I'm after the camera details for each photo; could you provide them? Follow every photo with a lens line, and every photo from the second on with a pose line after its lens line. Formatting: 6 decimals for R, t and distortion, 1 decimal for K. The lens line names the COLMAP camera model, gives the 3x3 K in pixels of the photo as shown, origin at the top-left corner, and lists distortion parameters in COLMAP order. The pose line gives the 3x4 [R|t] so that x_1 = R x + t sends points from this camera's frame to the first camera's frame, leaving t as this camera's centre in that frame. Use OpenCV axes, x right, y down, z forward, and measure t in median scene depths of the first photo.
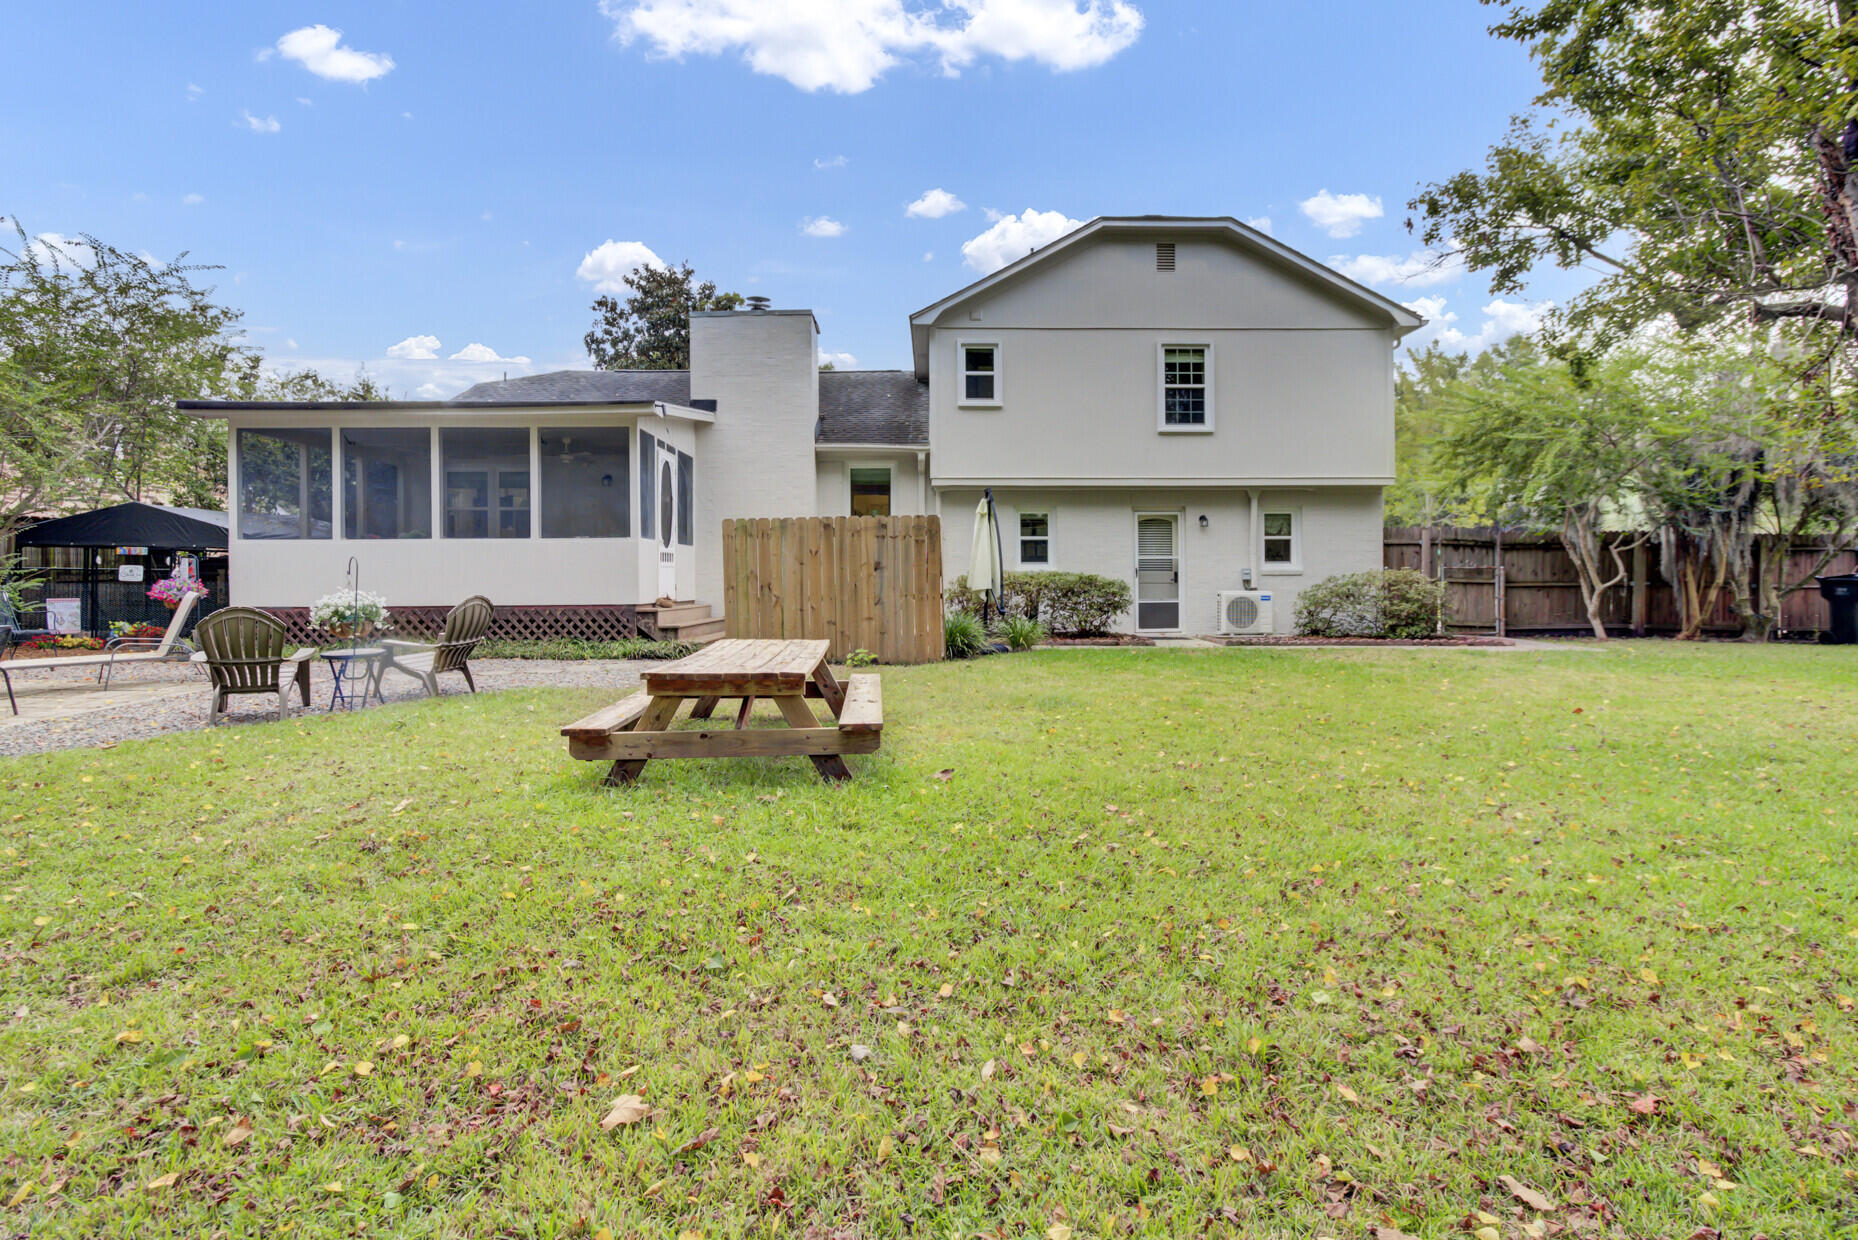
lens RADIAL K [[873.4, 0, 965.4], [0, 873.4, 580.8], [0, 0, 1]] dist [-0.002692, 0.000116]
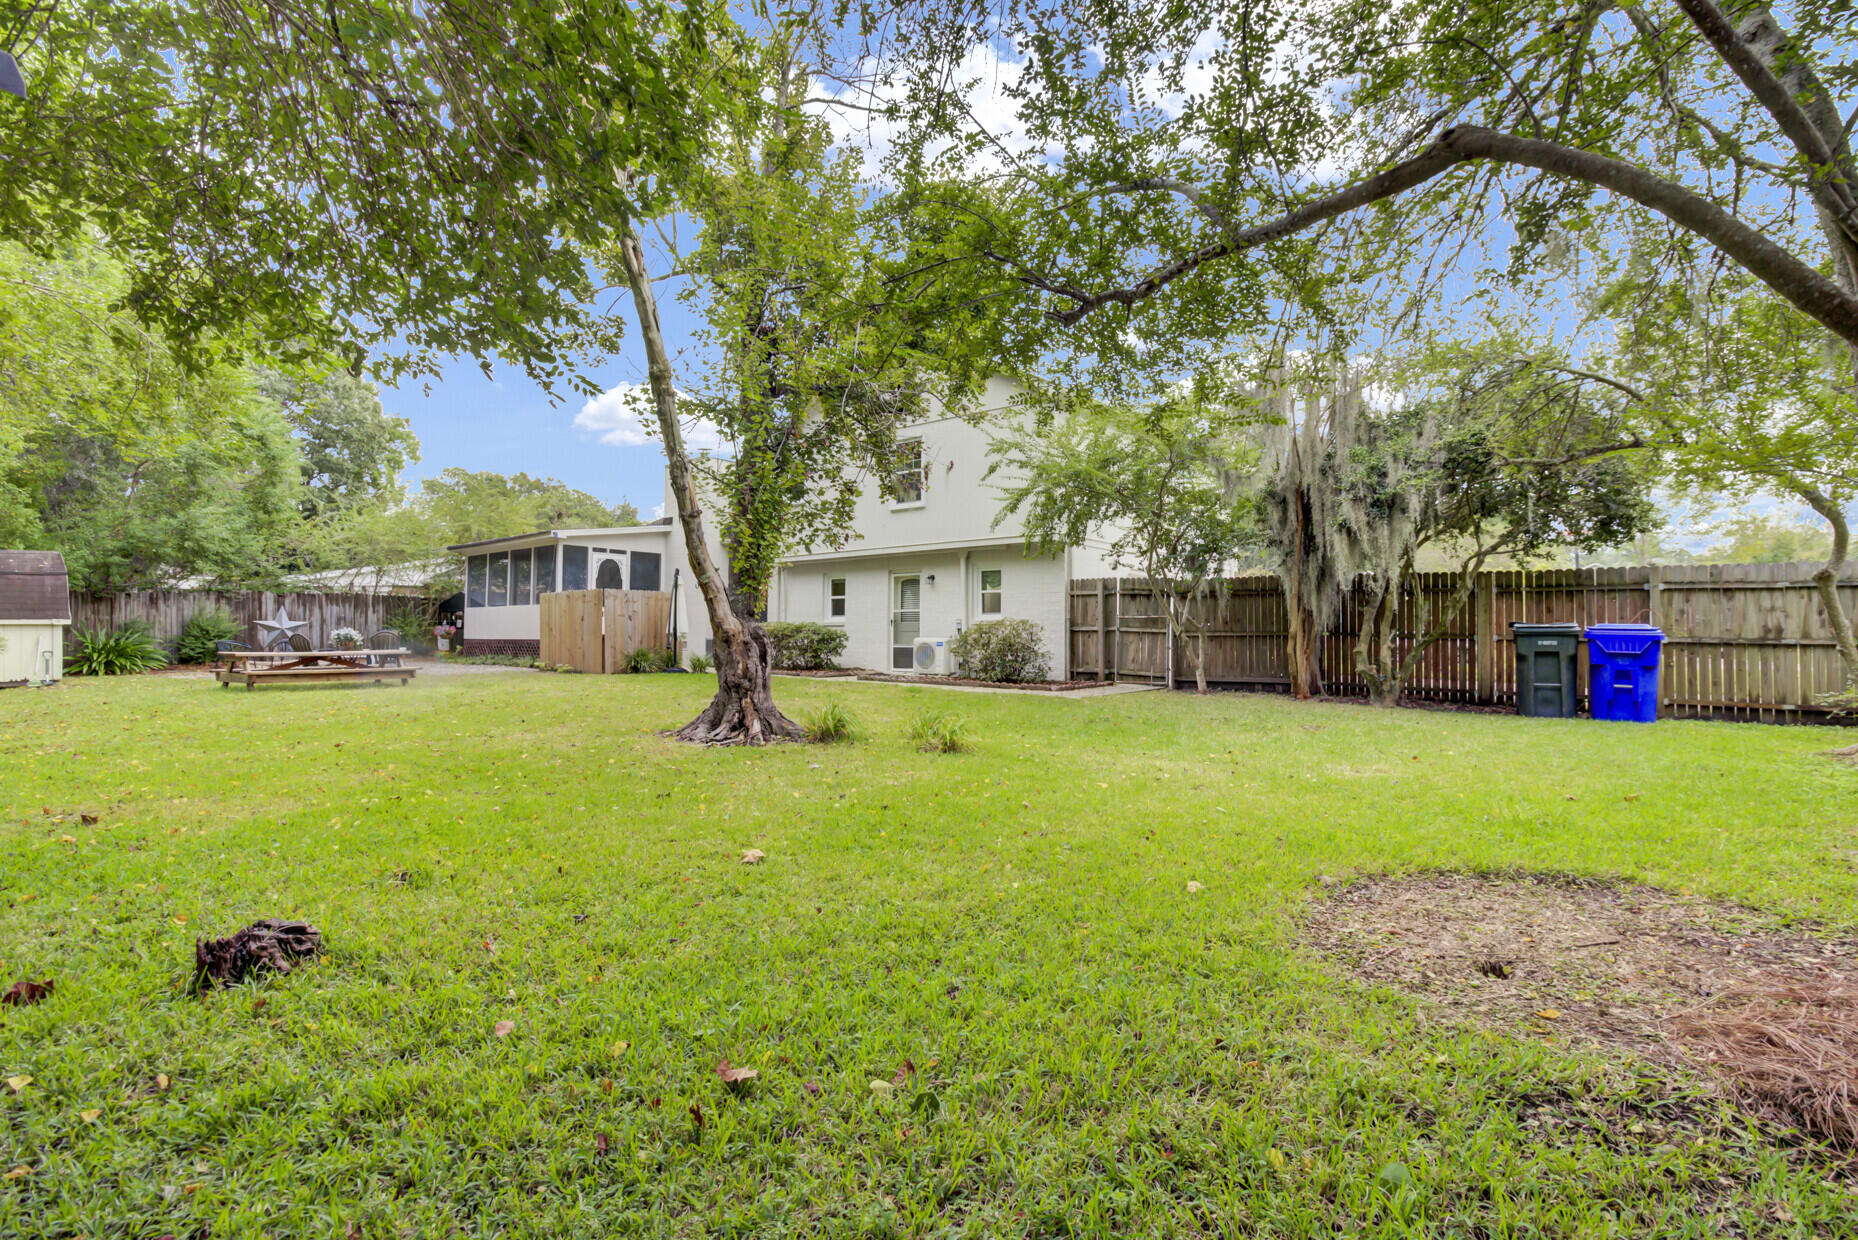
lens RADIAL K [[873.4, 0, 925.0], [0, 873.4, 622.1], [0, 0, 1]] dist [-0.002692, 0.000116]
pose [[0.754755, -0.002266, -0.656003, 1.048226], [-0.004334, 0.999955, -0.008440, 0.000086], [0.655993, 0.009214, 0.754711, 0.082247]]
